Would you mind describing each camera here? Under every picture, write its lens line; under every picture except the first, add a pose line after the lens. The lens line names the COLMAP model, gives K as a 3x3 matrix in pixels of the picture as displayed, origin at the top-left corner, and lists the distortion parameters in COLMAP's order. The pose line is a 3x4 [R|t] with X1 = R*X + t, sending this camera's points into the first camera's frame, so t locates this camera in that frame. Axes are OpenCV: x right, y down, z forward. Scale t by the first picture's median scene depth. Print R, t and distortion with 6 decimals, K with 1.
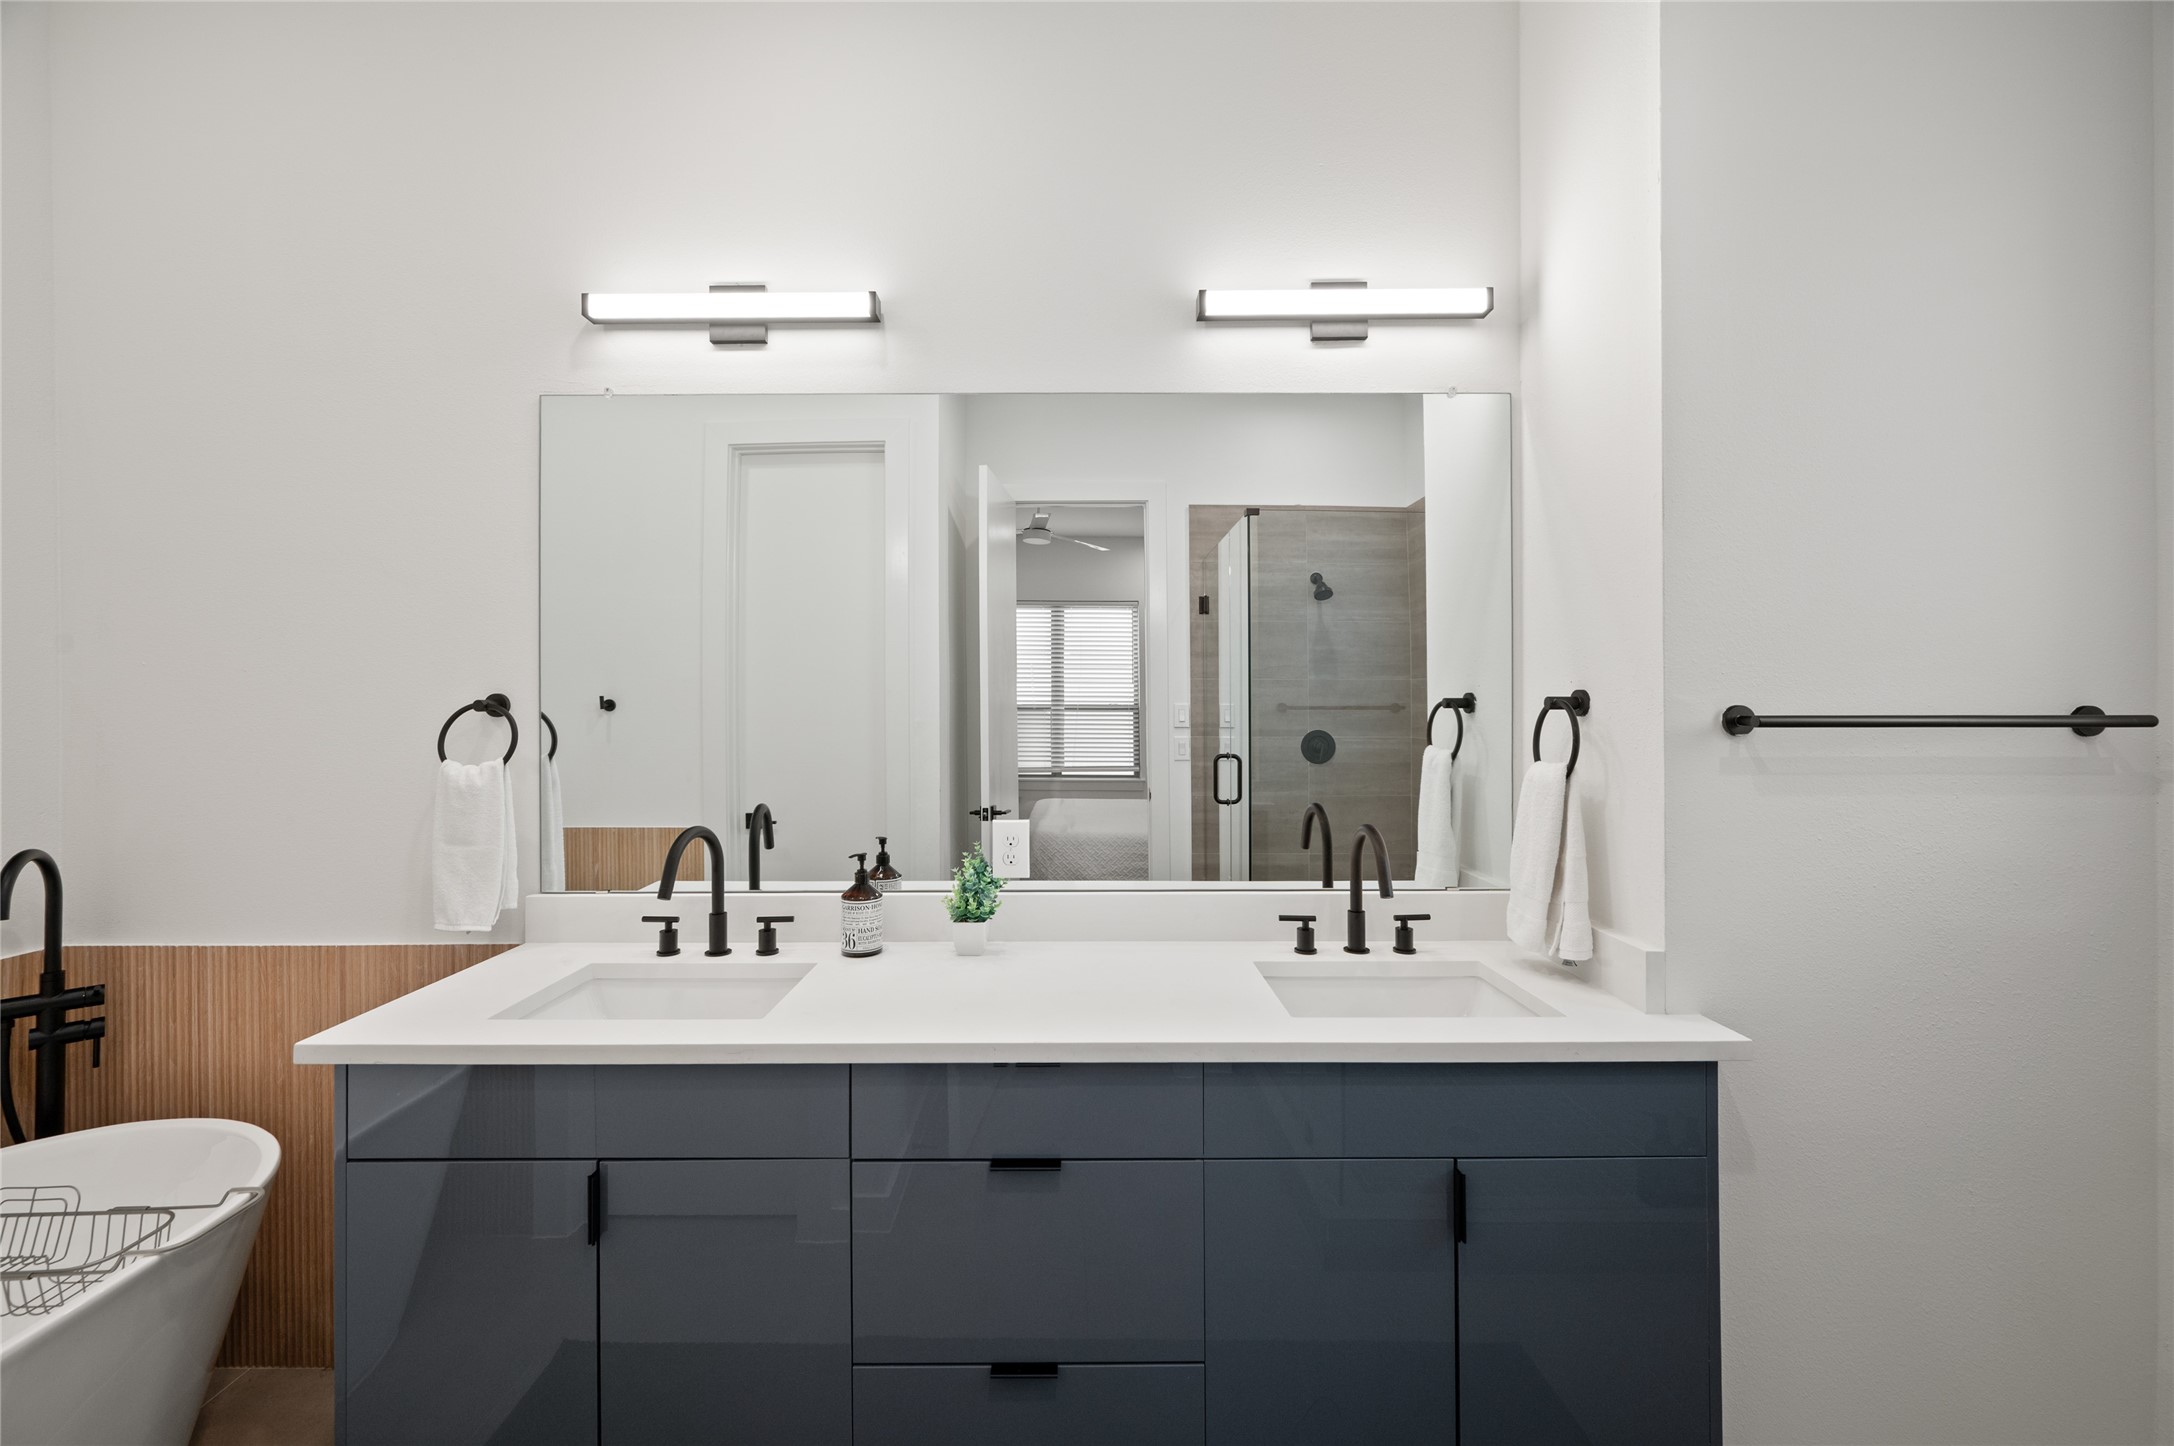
lens RADIAL K [[841.2, 0, 1080.7], [0, 841.2, 703.4], [0, 0, 1]] dist [-0.003243, -0.000052]
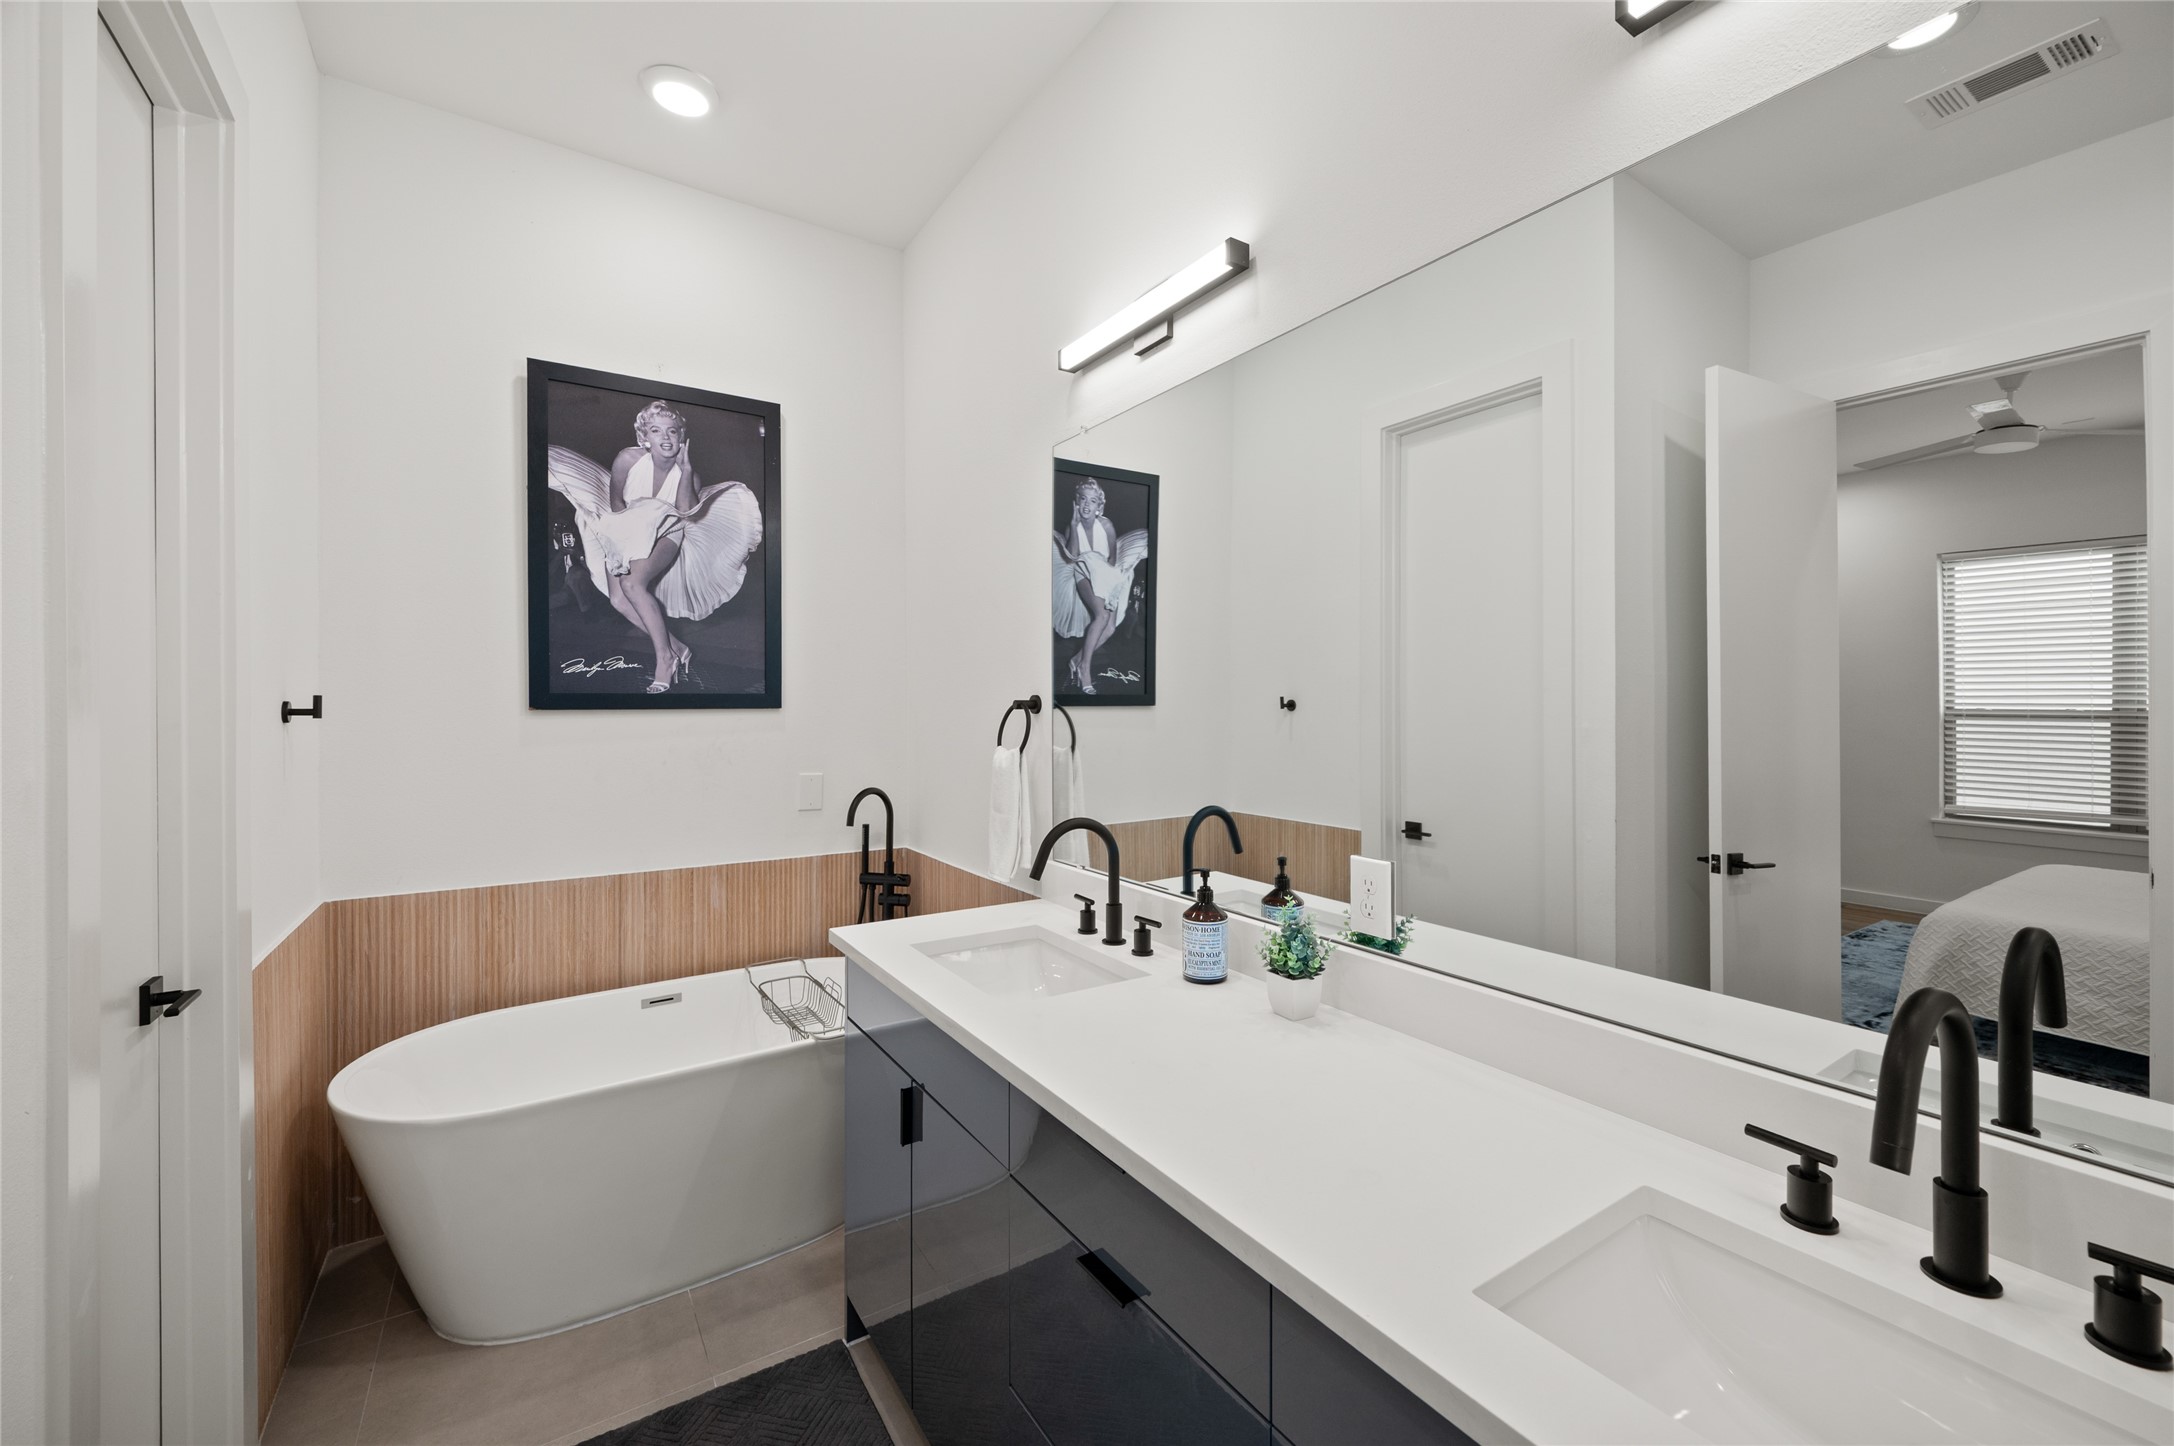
lens RADIAL K [[862.5, 0, 1079.7], [0, 862.5, 710.2], [0, 0, 1]] dist [0.000345, 0.000346]
pose [[0.553831, 0.009678, -0.832573, 0.415188], [-0.004276, 0.999952, 0.008779, -0.000083], [0.832618, -0.001301, 0.553846, 0.352522]]
